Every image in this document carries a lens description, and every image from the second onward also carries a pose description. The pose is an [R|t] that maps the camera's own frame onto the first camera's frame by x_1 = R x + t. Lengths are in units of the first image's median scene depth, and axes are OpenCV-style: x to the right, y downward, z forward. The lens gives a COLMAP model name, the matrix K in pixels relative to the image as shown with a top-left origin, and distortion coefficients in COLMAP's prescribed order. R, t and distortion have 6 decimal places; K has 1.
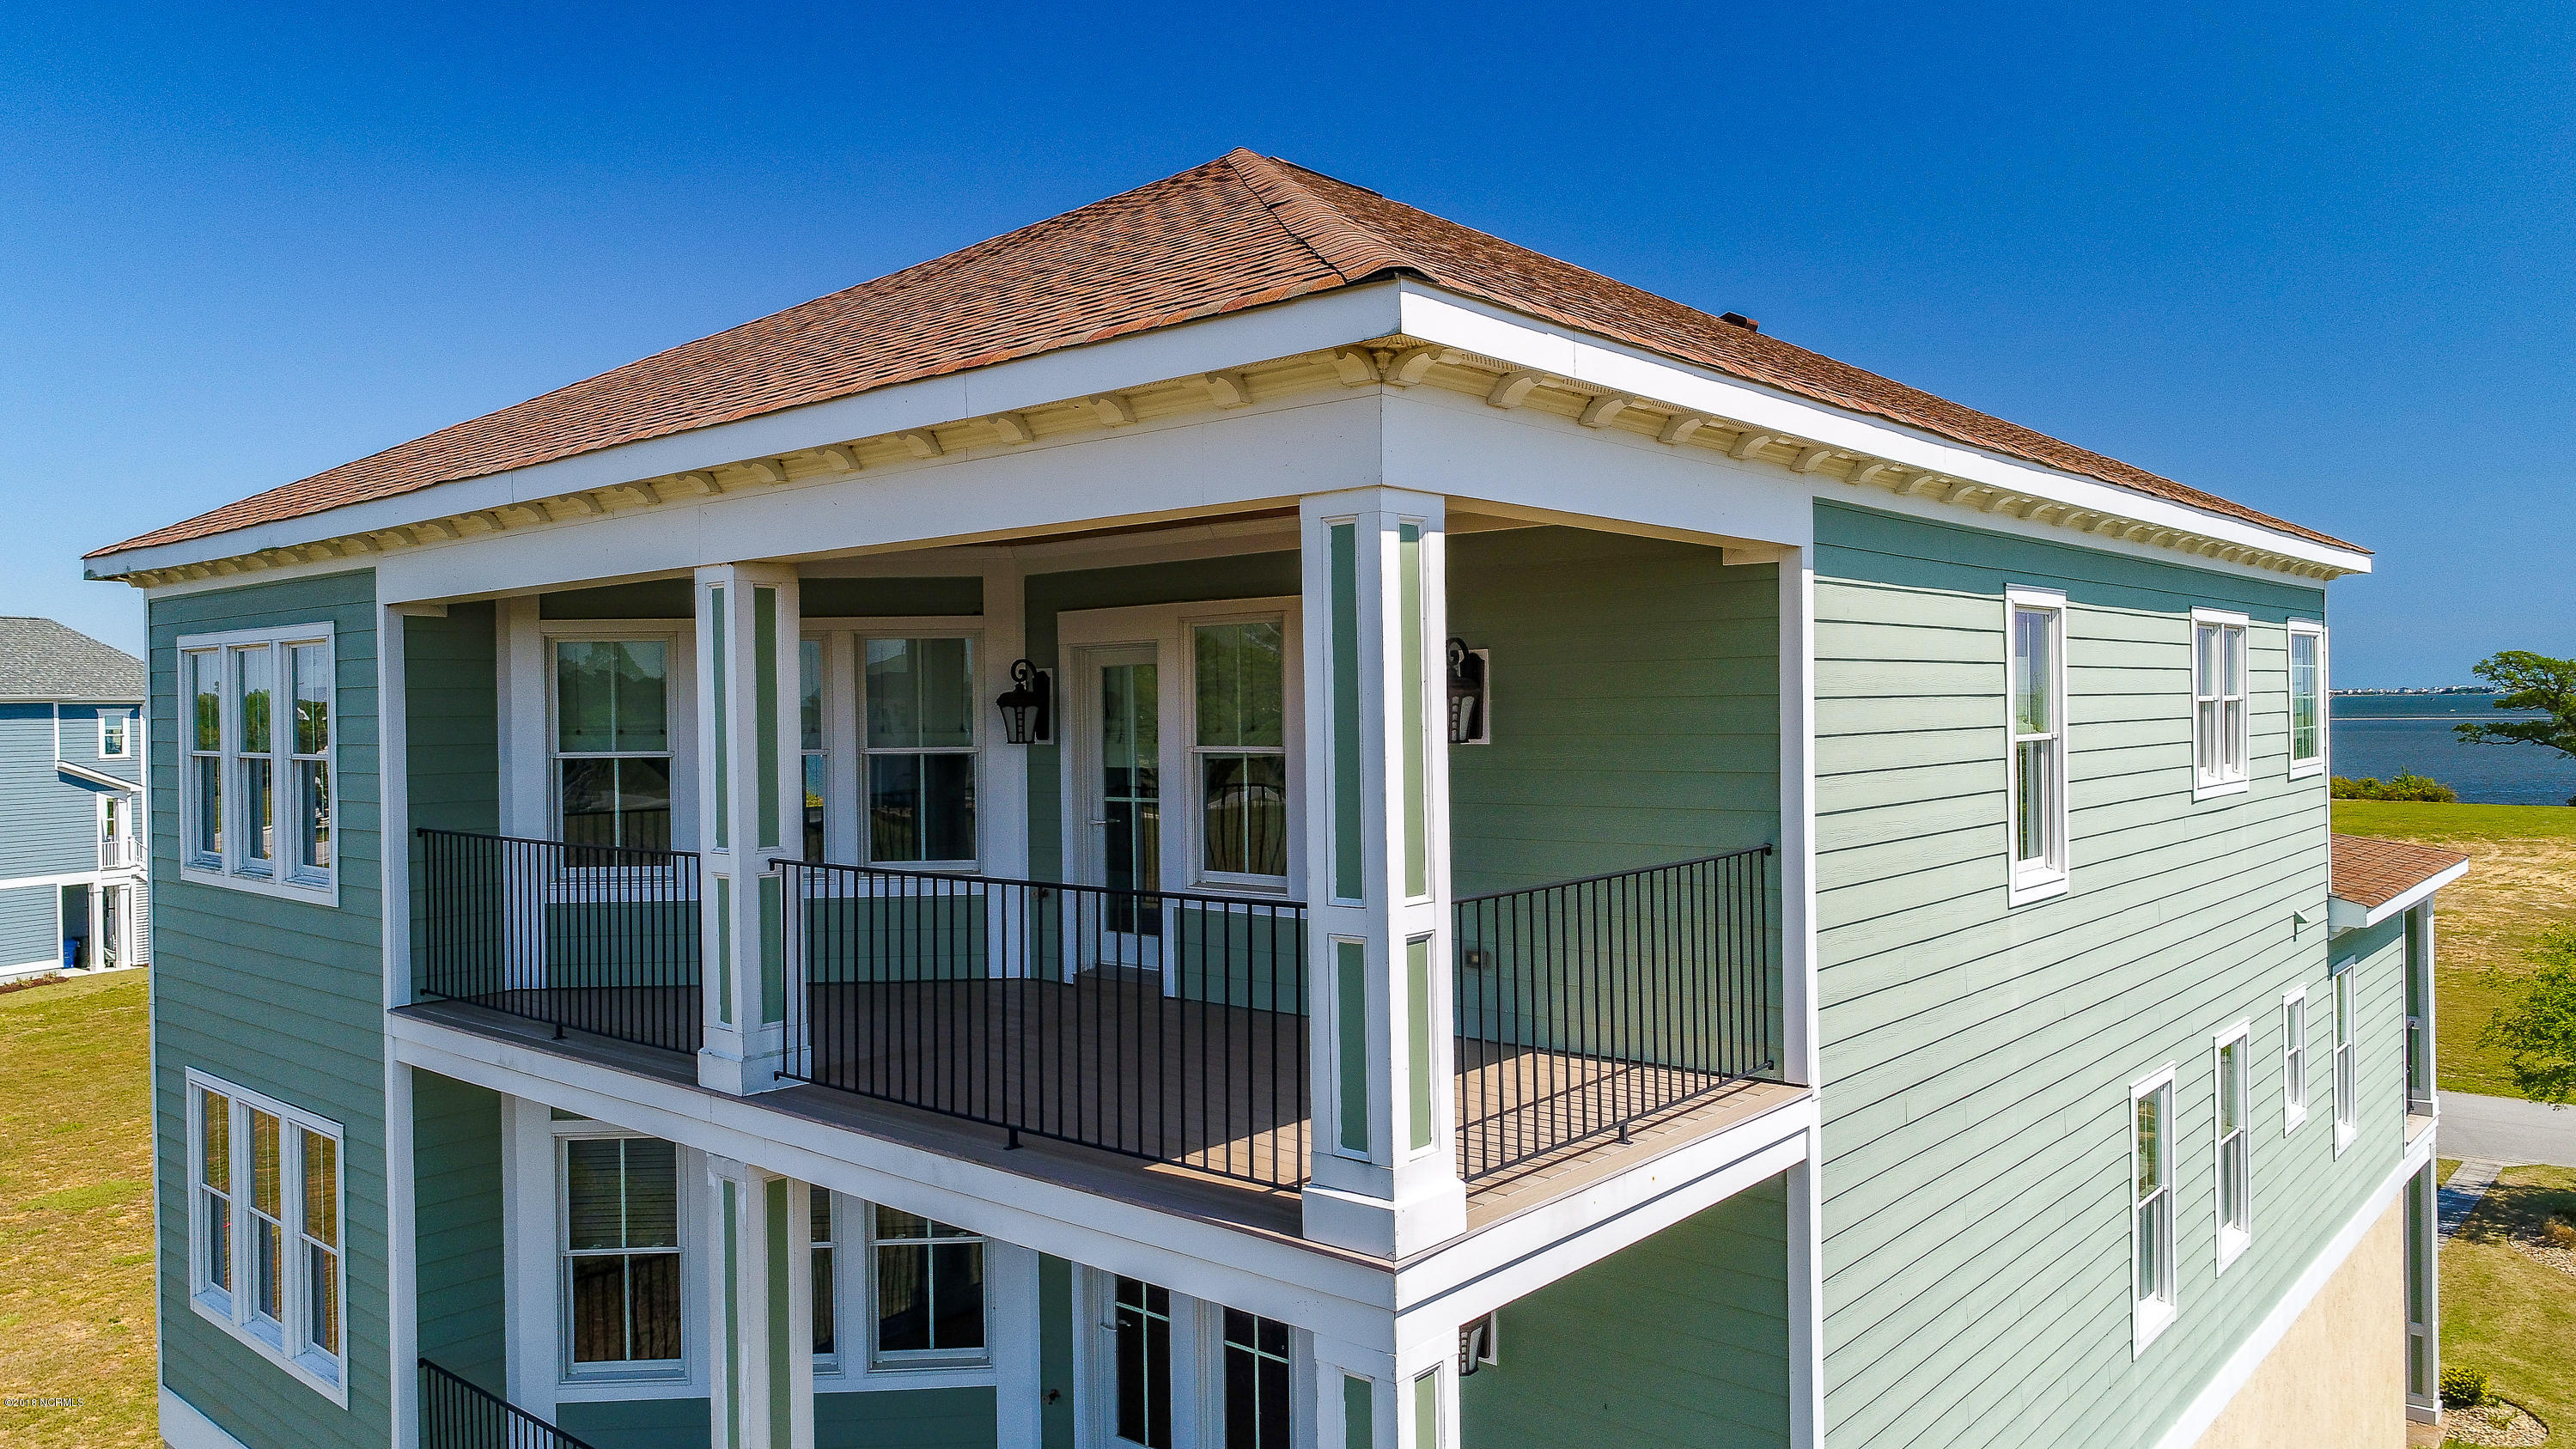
lens RADIAL K [[1751.5, 0, 1282.2], [0, 1751.5, 713.6], [0, 0, 1]] dist [0.003280, 0.002654]
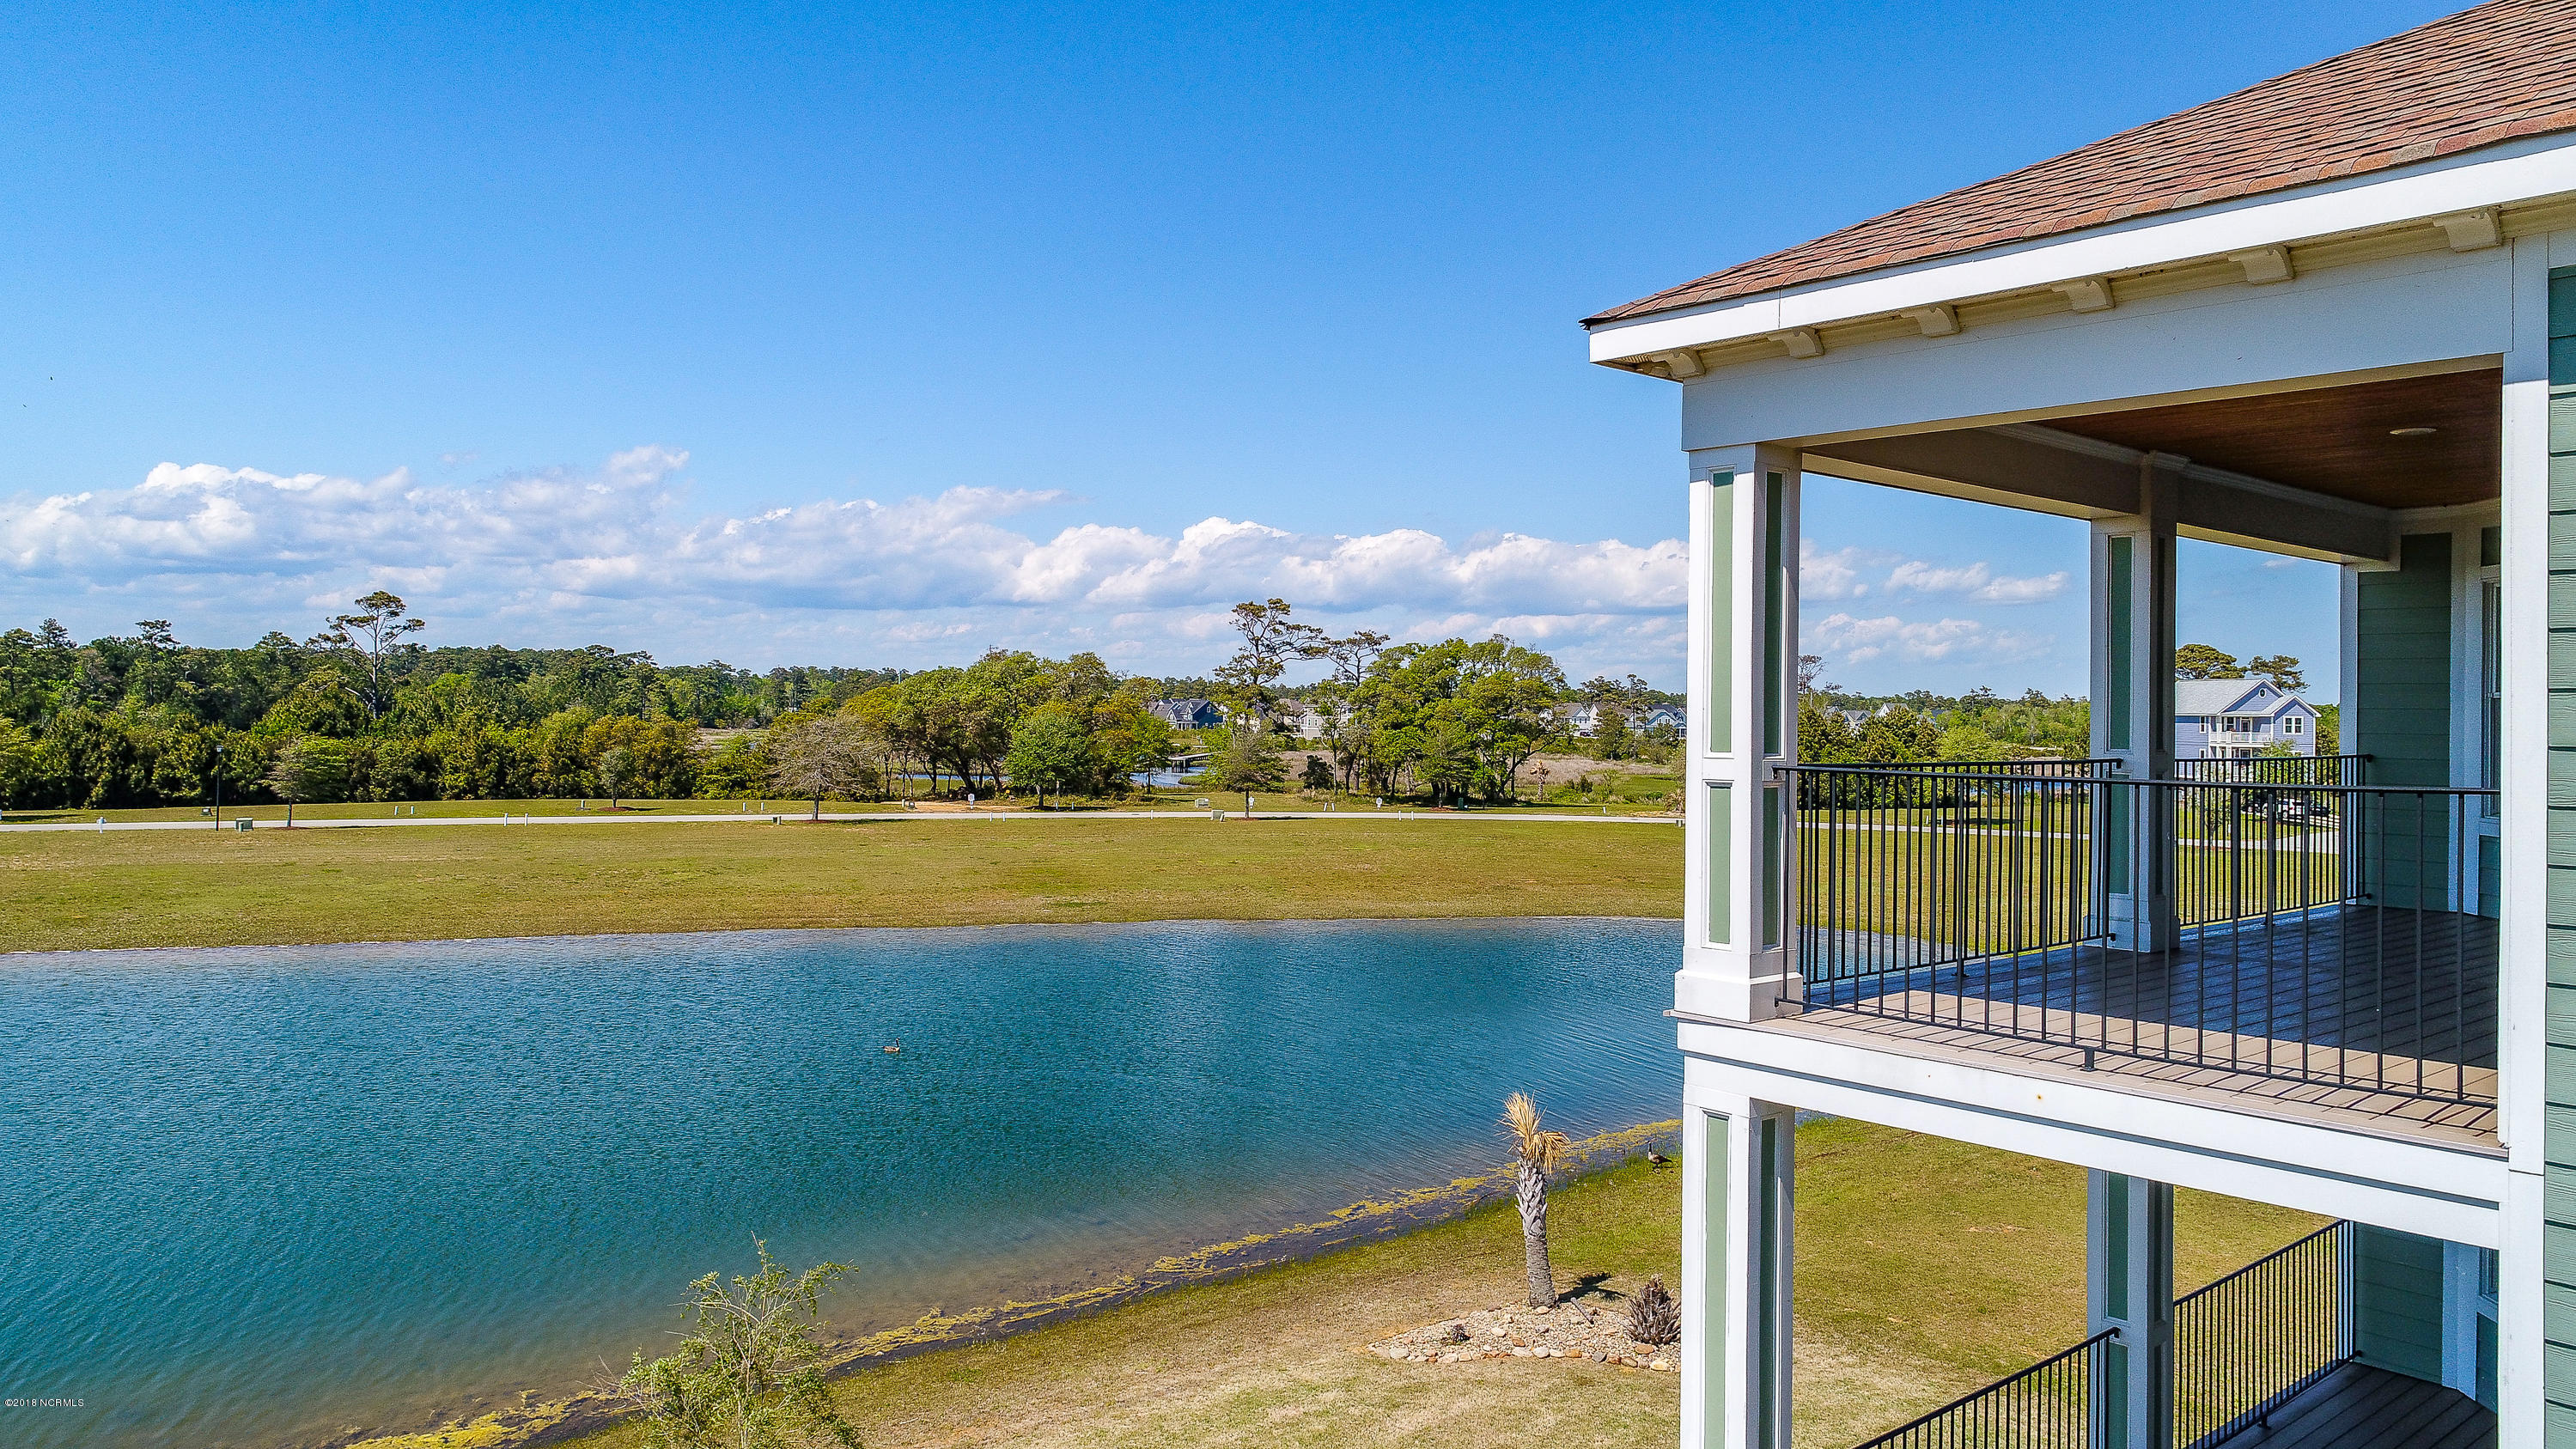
lens RADIAL K [[1751.5, 0, 1281.9], [0, 1751.5, 712.8], [0, 0, 1]] dist [0.003280, 0.002654]
pose [[-0.156135, 0.017769, -0.987576, 0.803788], [-0.017335, 0.999635, 0.020727, 0.029436], [0.987584, 0.020356, -0.155770, 0.491409]]
